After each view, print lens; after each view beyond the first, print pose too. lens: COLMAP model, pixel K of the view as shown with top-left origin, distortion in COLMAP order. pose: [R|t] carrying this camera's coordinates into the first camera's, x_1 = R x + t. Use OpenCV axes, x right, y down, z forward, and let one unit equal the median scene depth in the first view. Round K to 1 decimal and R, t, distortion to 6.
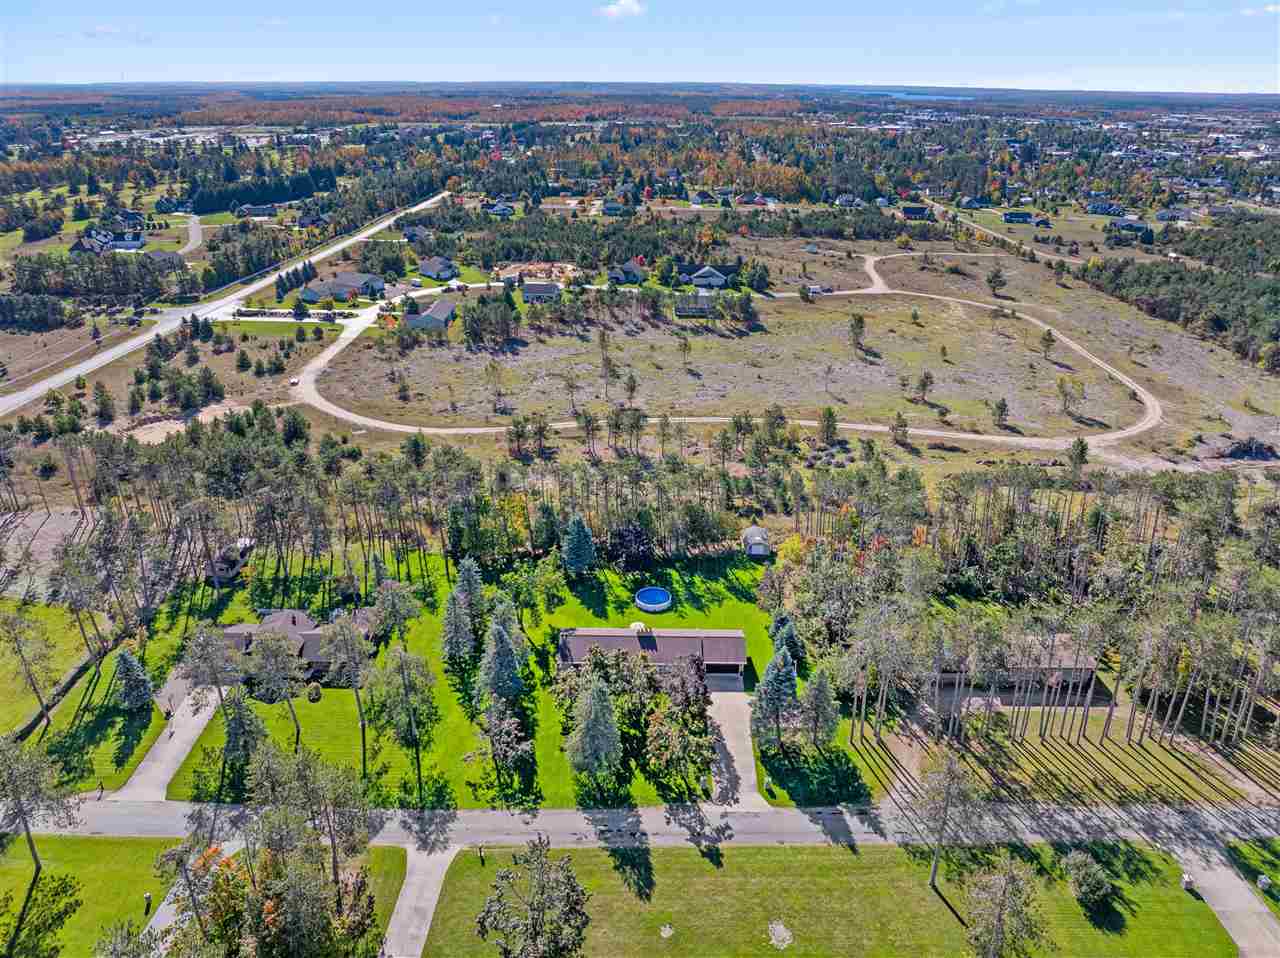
lens RADIAL K [[896.7, 0, 636.1], [0, 896.7, 477.5], [0, 0, 1]] dist [-0.039936, 0.005581]
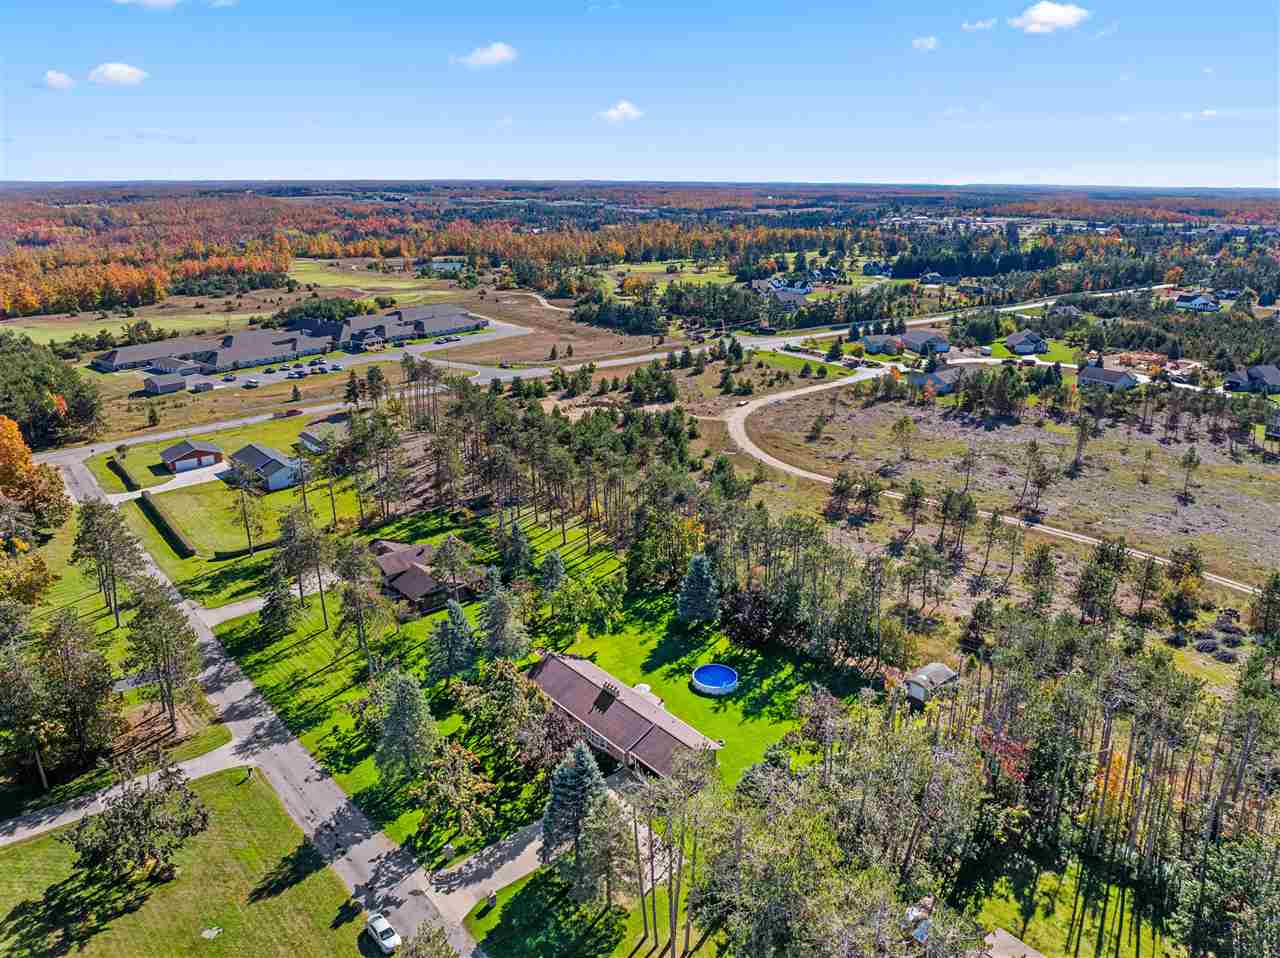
lens RADIAL K [[896.7, 0, 639.9], [0, 896.7, 480.1], [0, 0, 1]] dist [-0.039936, 0.005581]
pose [[0.658554, 0.235315, -0.714796, 0.502669], [-0.305129, 0.951766, 0.032207, -0.036380], [0.687898, 0.196895, 0.698591, 0.374527]]
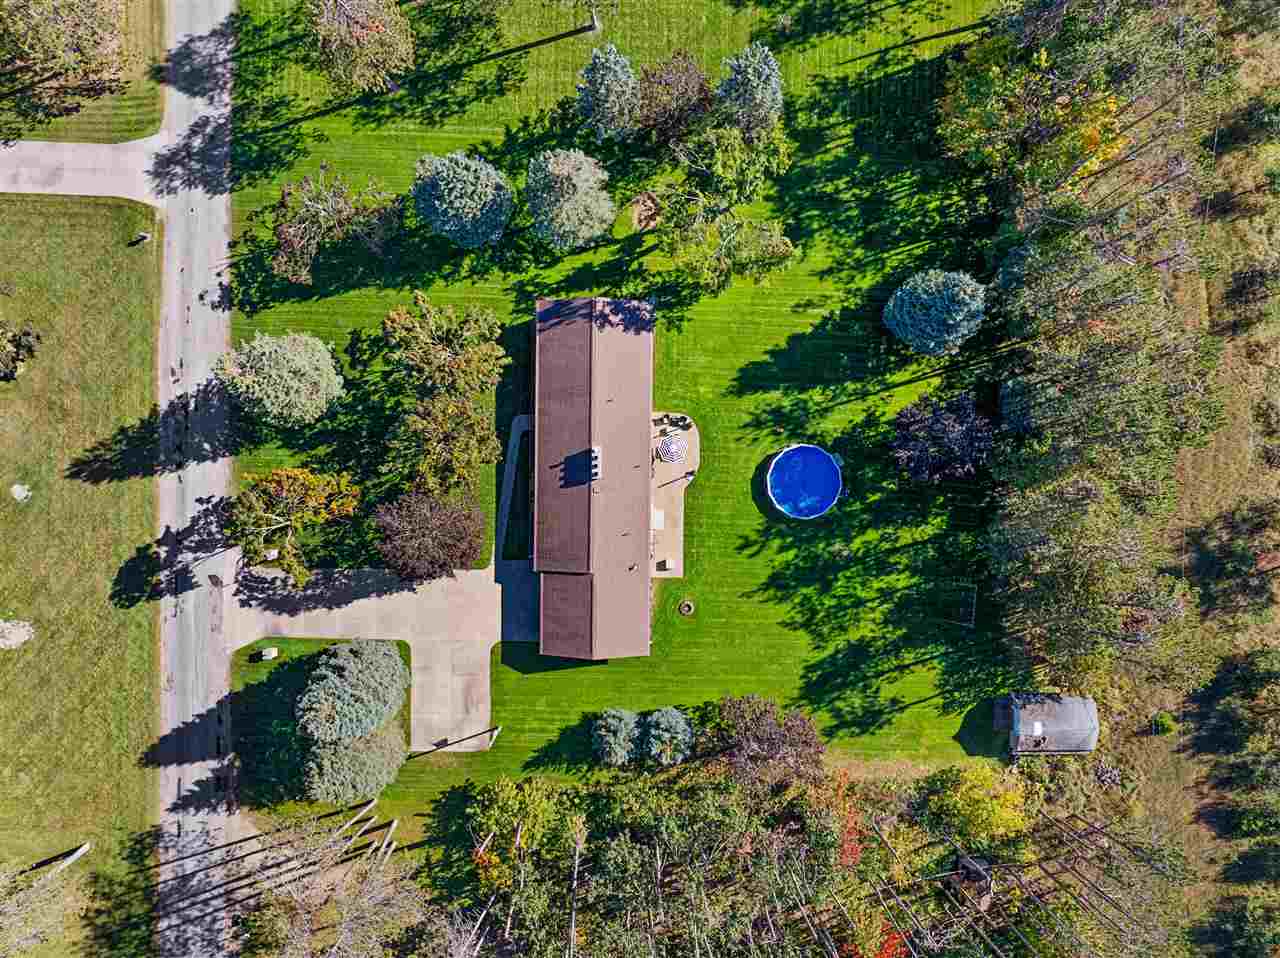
lens RADIAL K [[896.7, 0, 640.9], [0, 896.7, 474.7], [0, 0, 1]] dist [-0.039936, 0.005581]
pose [[0.006987, 0.999932, -0.009343, 0.017458], [-0.412628, 0.011394, 0.910828, -0.268809], [0.910873, -0.002509, 0.412679, 0.731924]]
